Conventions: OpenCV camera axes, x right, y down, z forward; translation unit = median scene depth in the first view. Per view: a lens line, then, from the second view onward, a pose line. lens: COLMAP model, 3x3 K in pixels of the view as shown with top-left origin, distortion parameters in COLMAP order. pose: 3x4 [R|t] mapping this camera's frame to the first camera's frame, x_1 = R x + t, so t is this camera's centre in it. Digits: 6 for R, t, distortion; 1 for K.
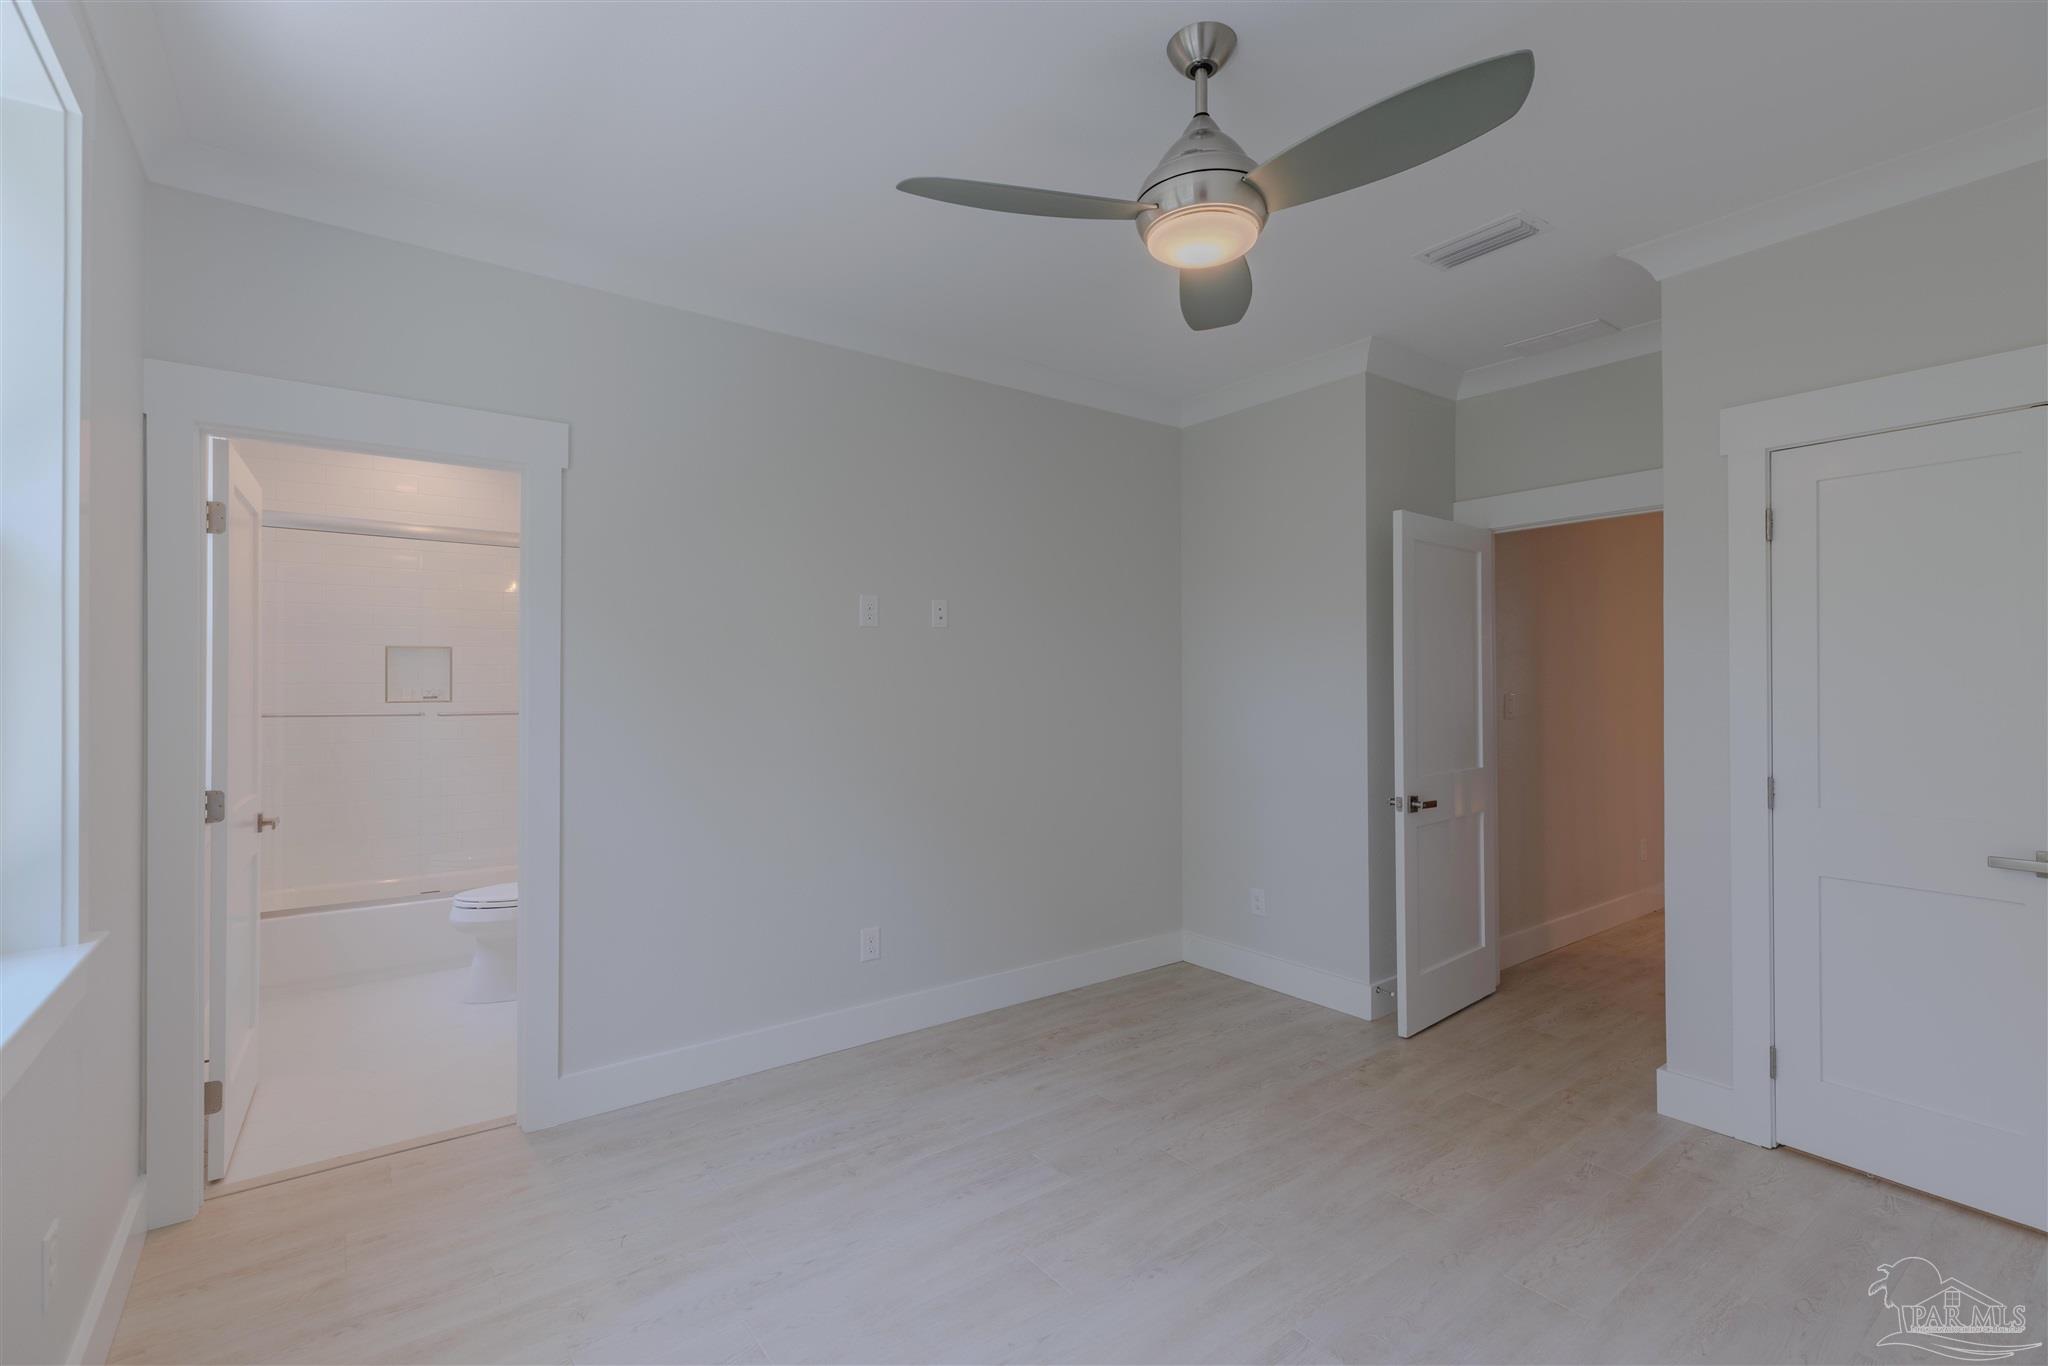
lens RADIAL K [[914.5, 0, 1020.4], [0, 914.5, 675.8], [0, 0, 1]] dist [0.002877, 0.000299]
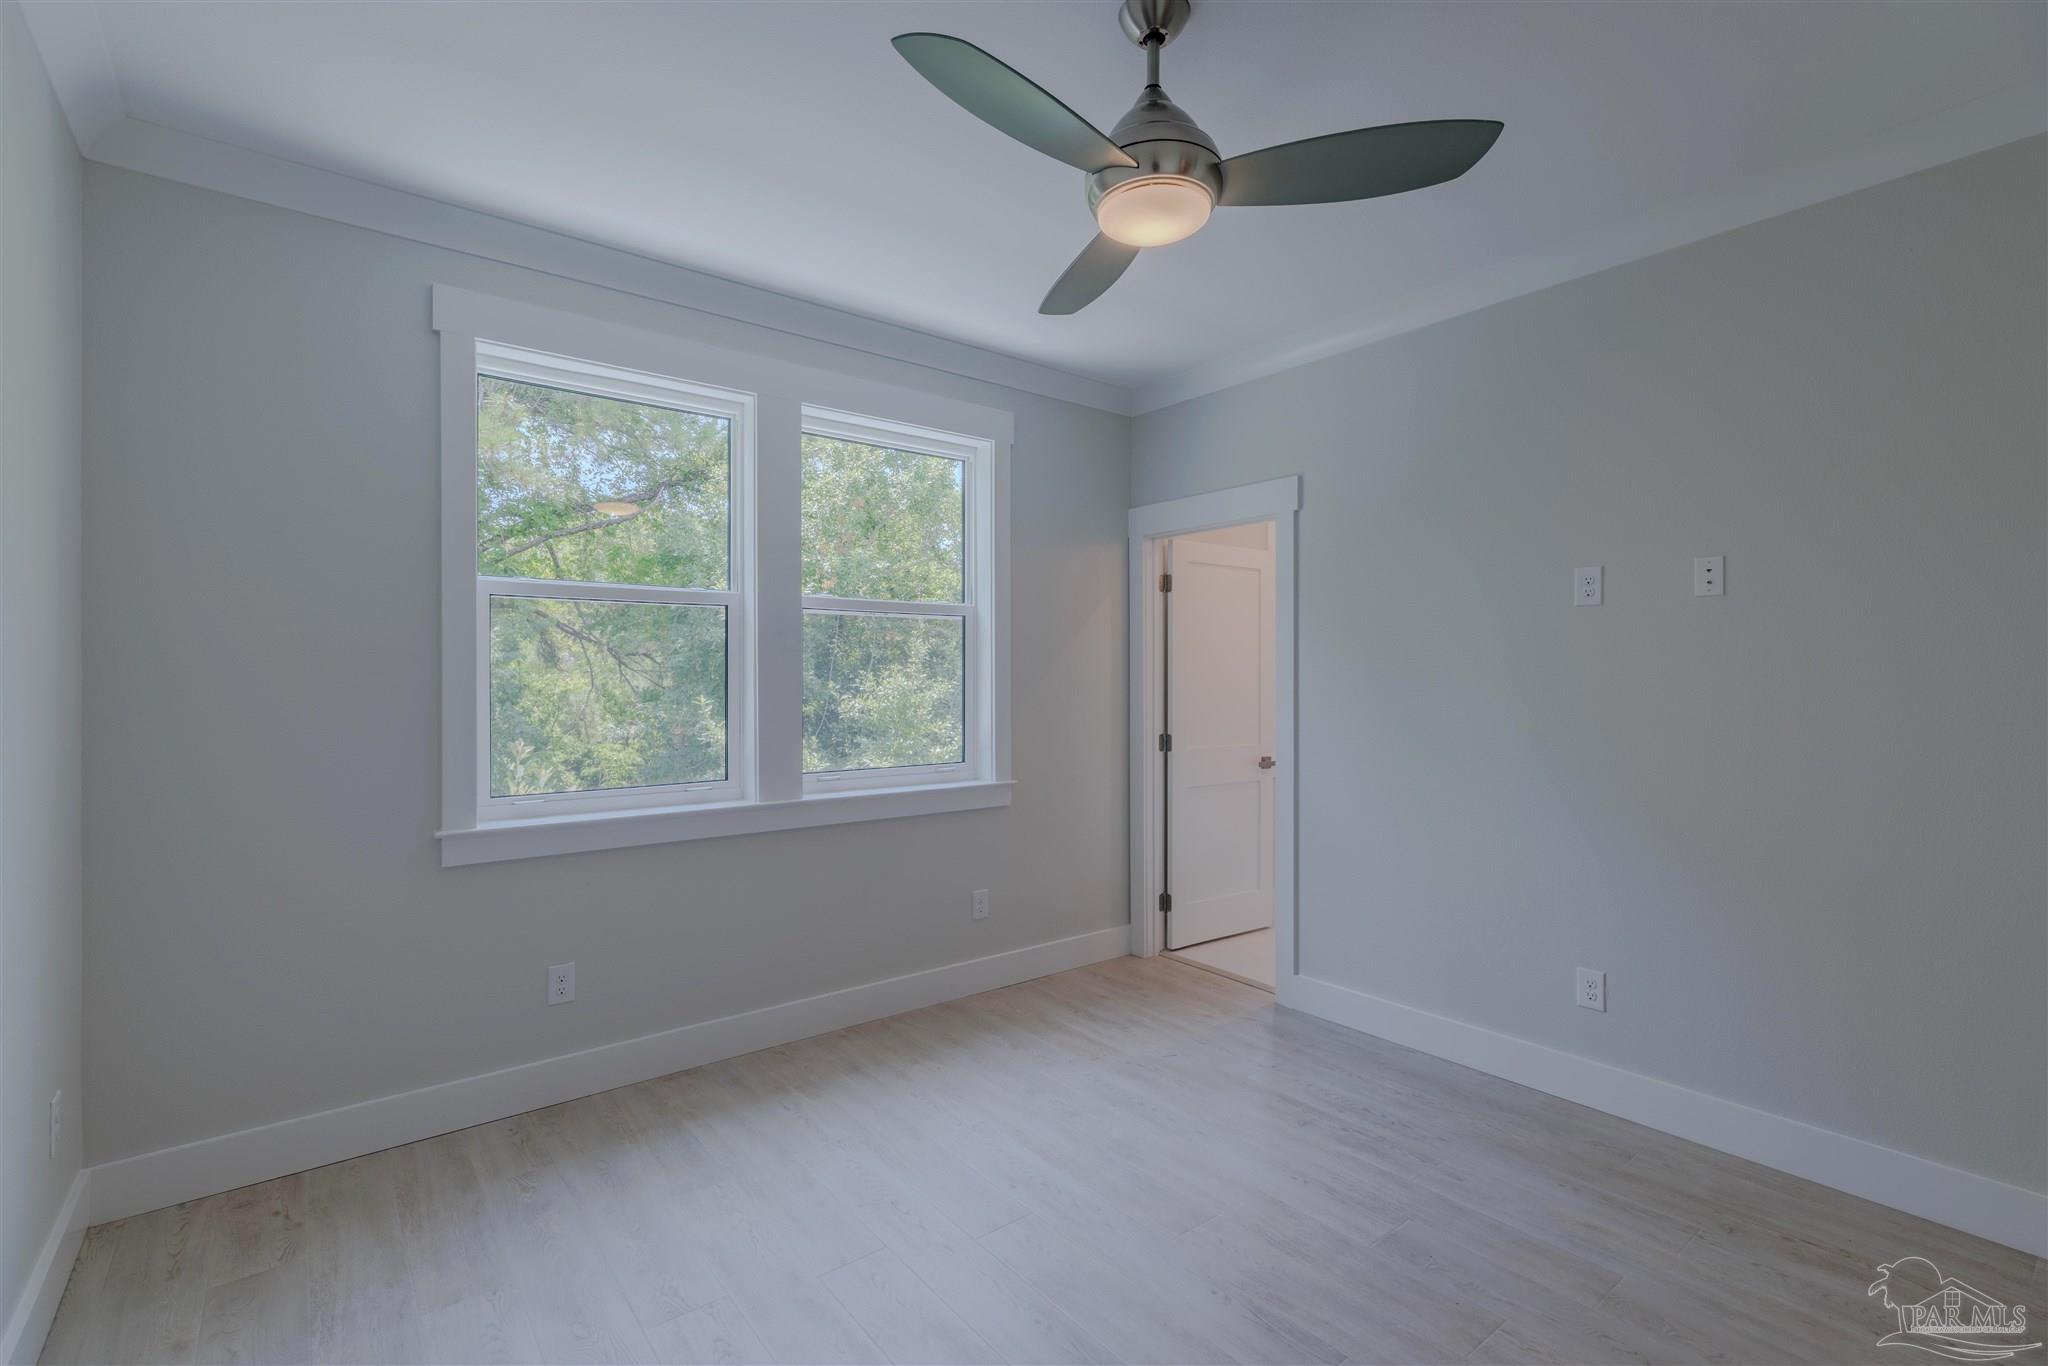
lens RADIAL K [[914.5, 0, 1020.4], [0, 914.5, 675.8], [0, 0, 1]] dist [0.002877, 0.000299]
pose [[0.025886, -0.001819, -0.999663, 0.791351], [0.010656, 0.999942, -0.001544, 0.007366], [0.999608, -0.010612, 0.025904, 0.565413]]
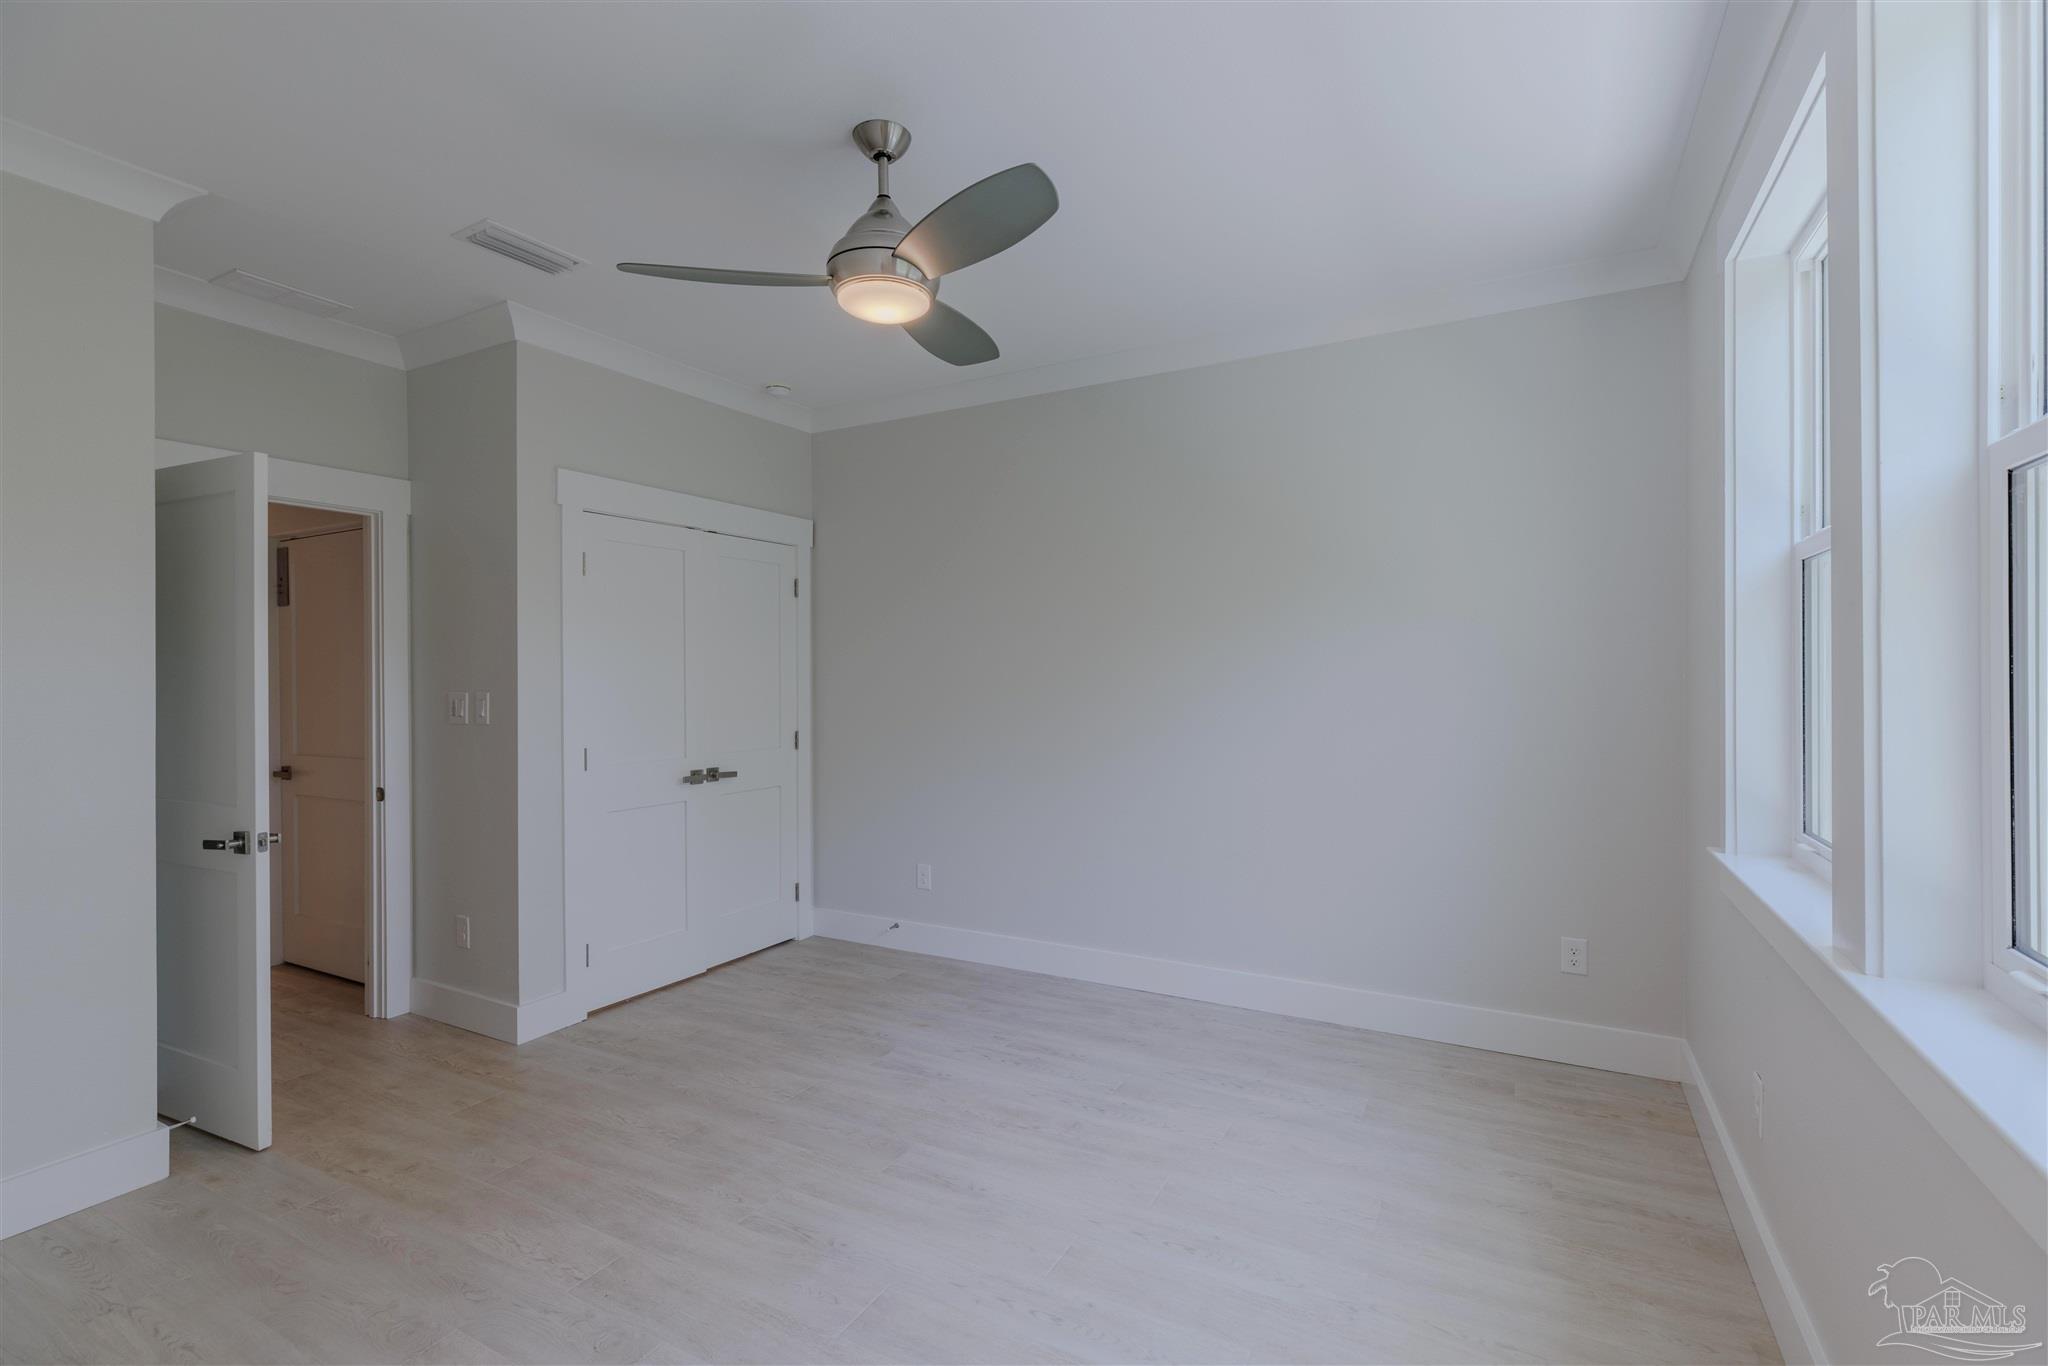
lens RADIAL K [[914.9, 0, 1018.7], [0, 914.9, 677.0], [0, 0, 1]] dist [0.002818, 0.000435]
pose [[-0.412840, 0.002034, 0.910801, -0.648148], [0.001030, 0.999998, -0.001767, 0.006578], [-0.910803, 0.000208, -0.412841, 0.905165]]
